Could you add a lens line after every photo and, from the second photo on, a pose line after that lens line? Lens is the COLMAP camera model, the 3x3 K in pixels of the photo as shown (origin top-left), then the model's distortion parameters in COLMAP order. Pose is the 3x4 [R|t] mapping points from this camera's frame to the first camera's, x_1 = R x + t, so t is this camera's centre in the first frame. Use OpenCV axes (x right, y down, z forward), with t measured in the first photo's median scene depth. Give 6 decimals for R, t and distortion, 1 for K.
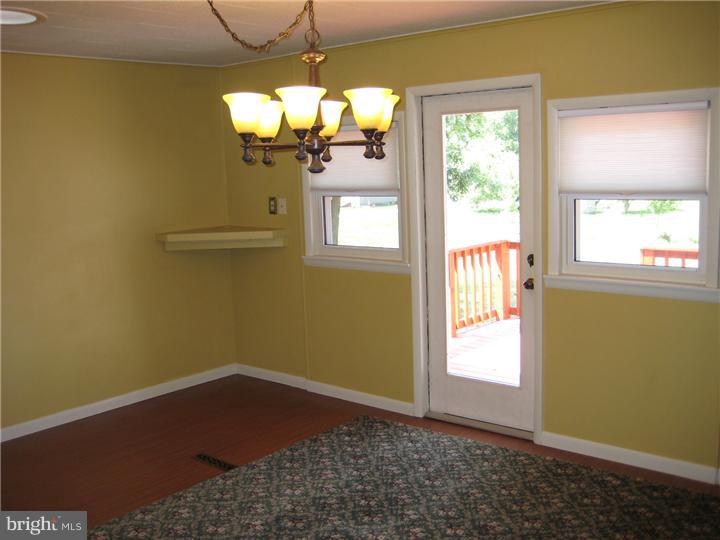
lens RADIAL K [[776.6, 0, 365.0], [0, 776.6, 269.3], [0, 0, 1]] dist [-0.054467, 0.014290]
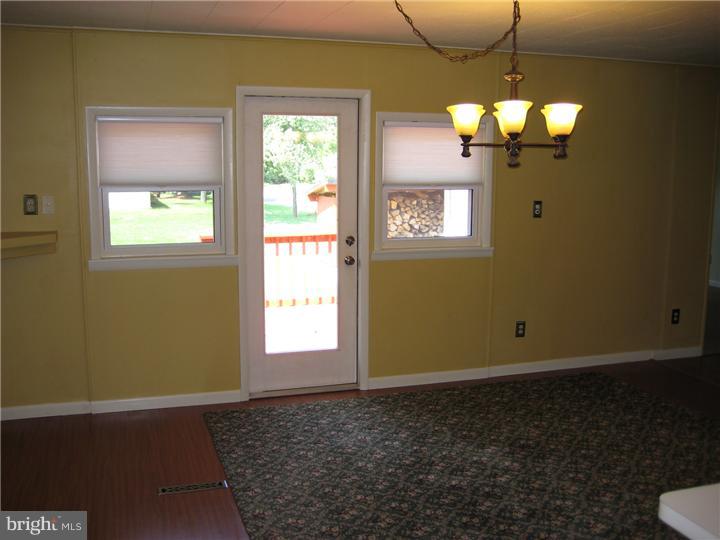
lens RADIAL K [[776.6, 0, 365.0], [0, 776.6, 269.3], [0, 0, 1]] dist [-0.054467, 0.014290]
pose [[0.523013, -0.093497, 0.847181, -0.787180], [0.093514, 0.994259, 0.051997, -0.028312], [-0.847179, 0.052028, 0.528754, 0.327960]]
